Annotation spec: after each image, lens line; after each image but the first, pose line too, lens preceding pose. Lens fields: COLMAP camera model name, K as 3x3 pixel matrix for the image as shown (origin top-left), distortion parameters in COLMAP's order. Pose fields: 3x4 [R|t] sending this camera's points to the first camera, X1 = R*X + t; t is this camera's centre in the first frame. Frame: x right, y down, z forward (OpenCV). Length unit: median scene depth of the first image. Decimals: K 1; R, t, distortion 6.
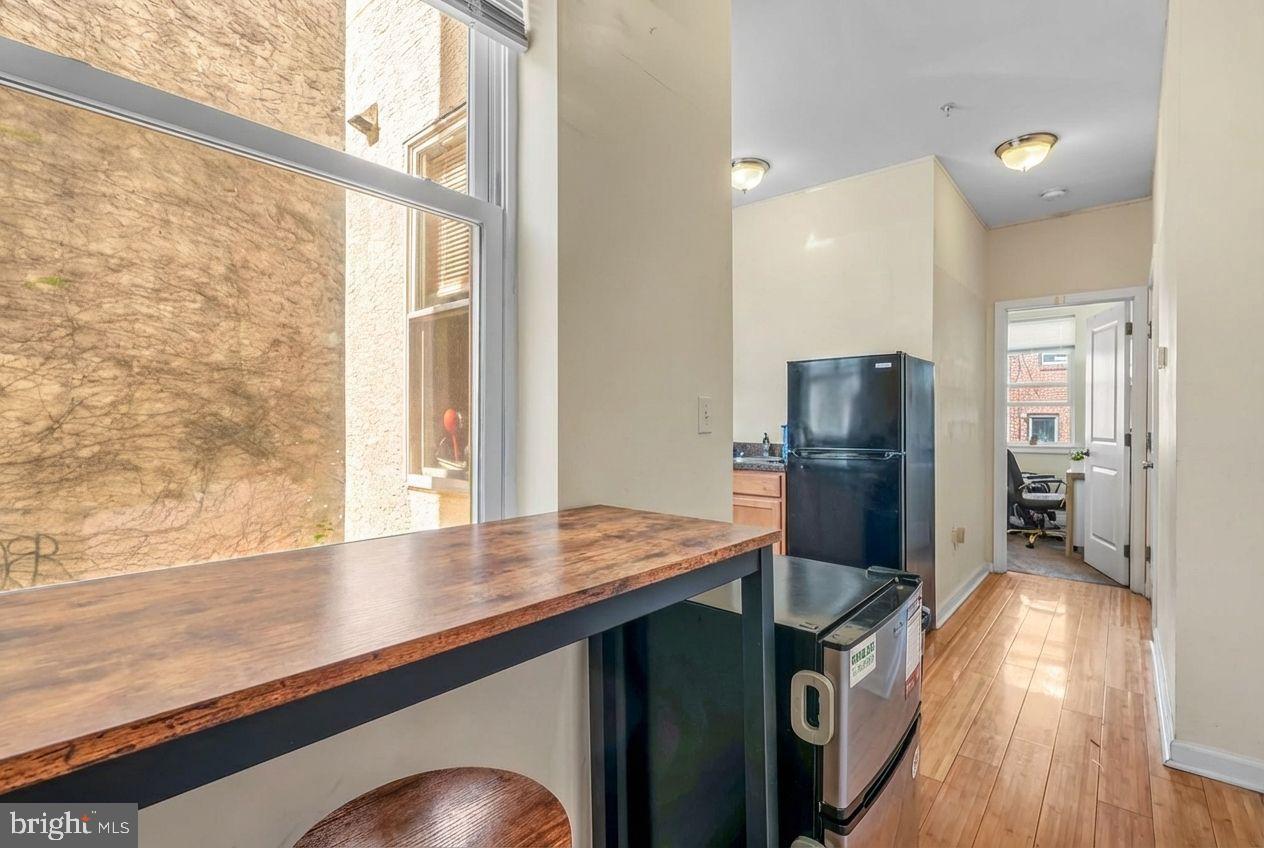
lens RADIAL K [[585.6, 0, 631.3], [0, 585.6, 424.5], [0, 0, 1]] dist [-0.000477, -0.000117]
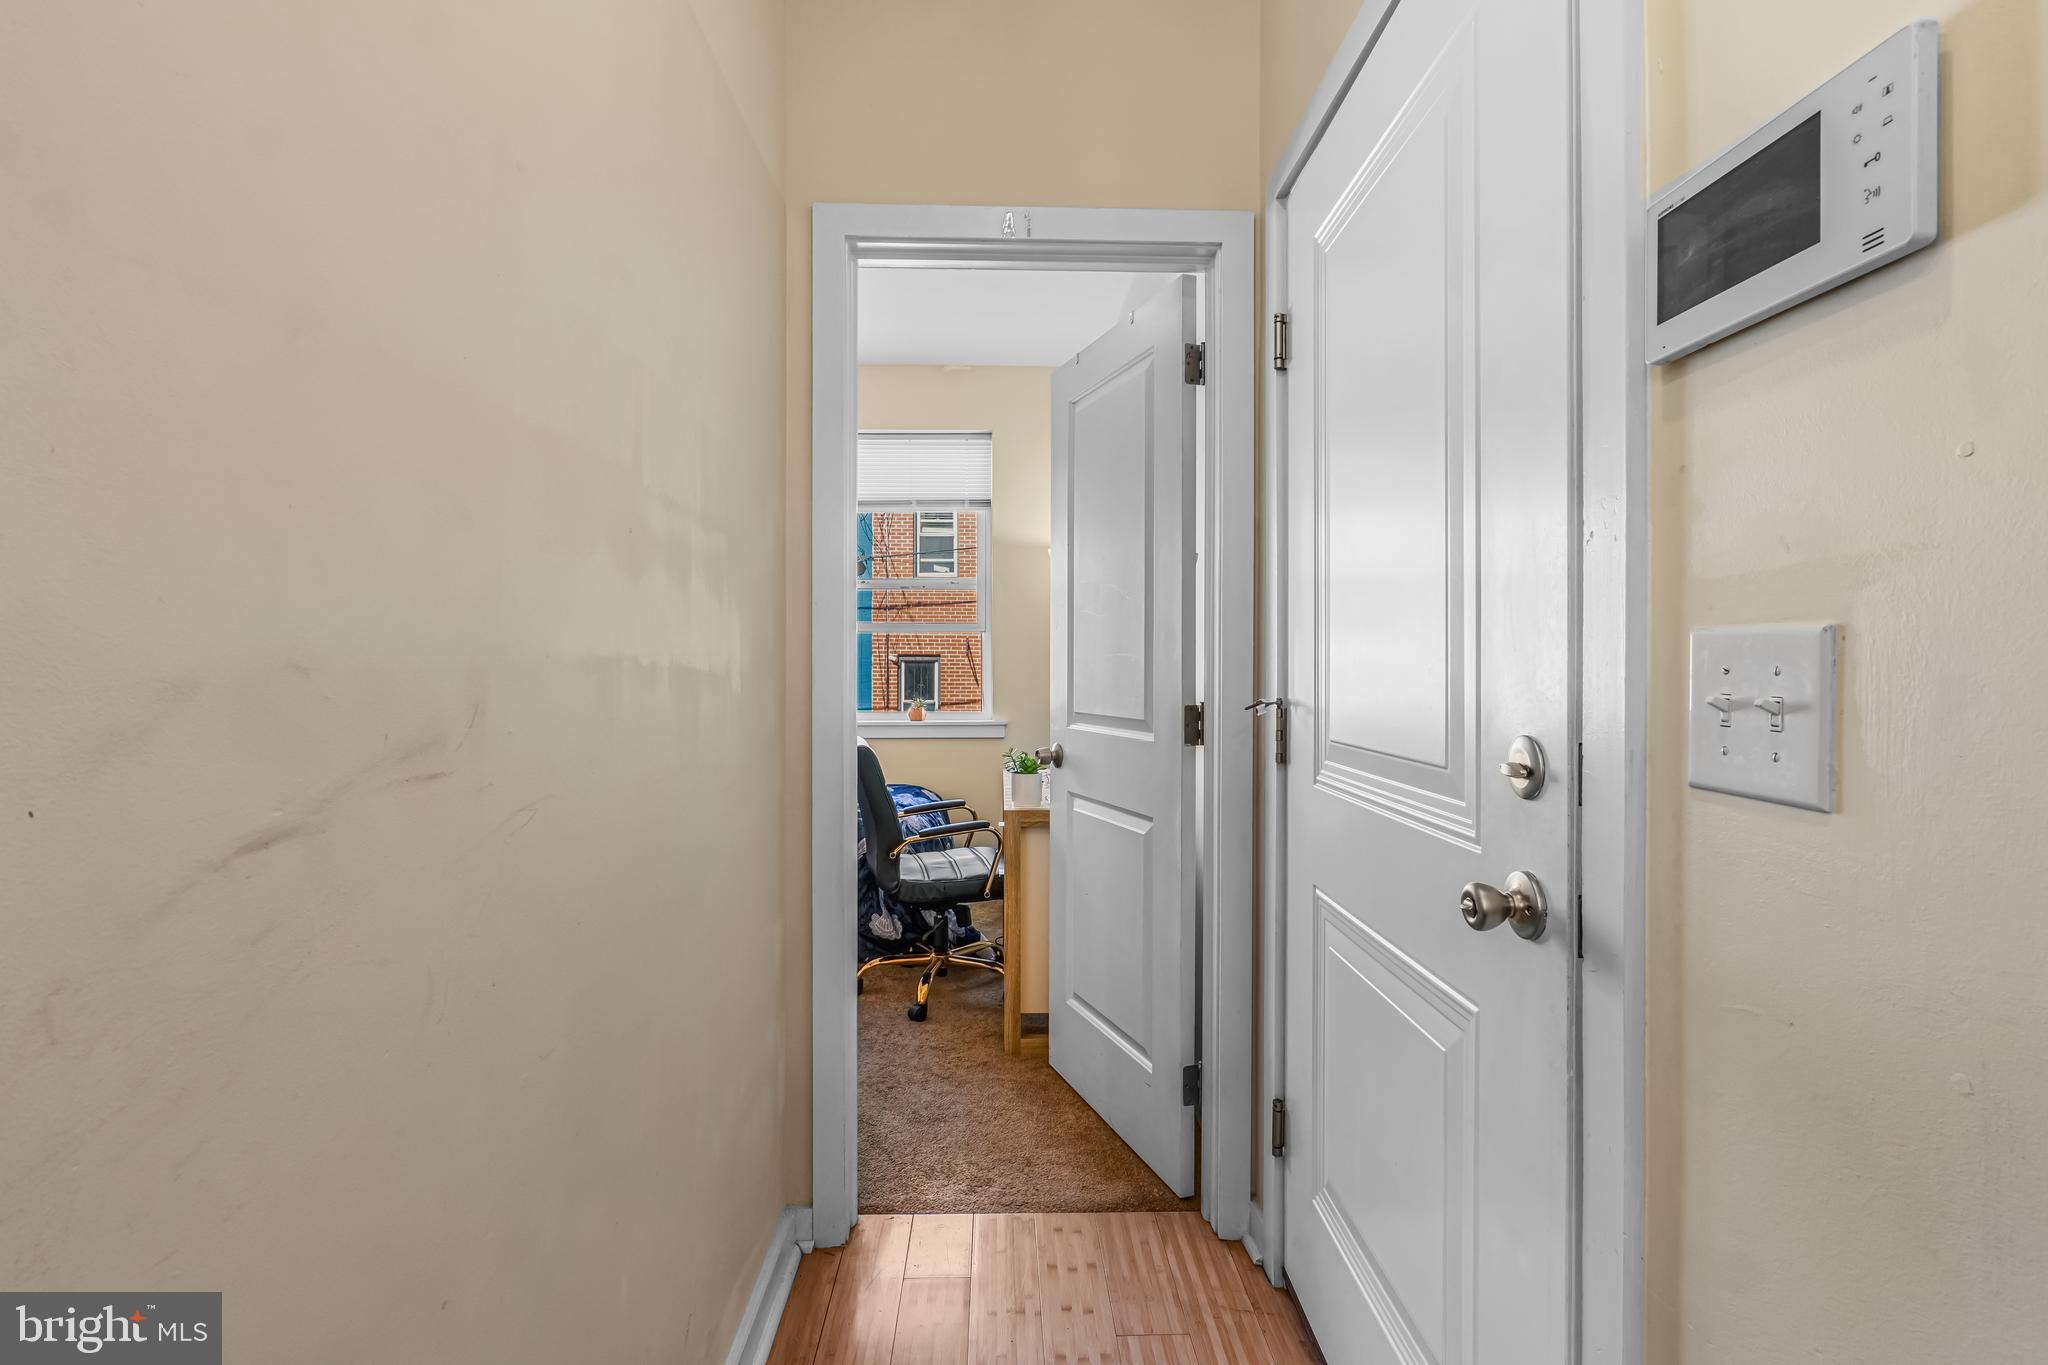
lens RADIAL K [[946.5, 0, 1023.7], [0, 946.5, 674.7], [0, 0, 1]] dist [-0.001101, -0.000028]
pose [[0.745915, -0.004001, 0.666029, 0.369028], [0.001120, 0.999988, 0.004753, -0.002103], [-0.666041, -0.002800, 0.745910, 0.562872]]
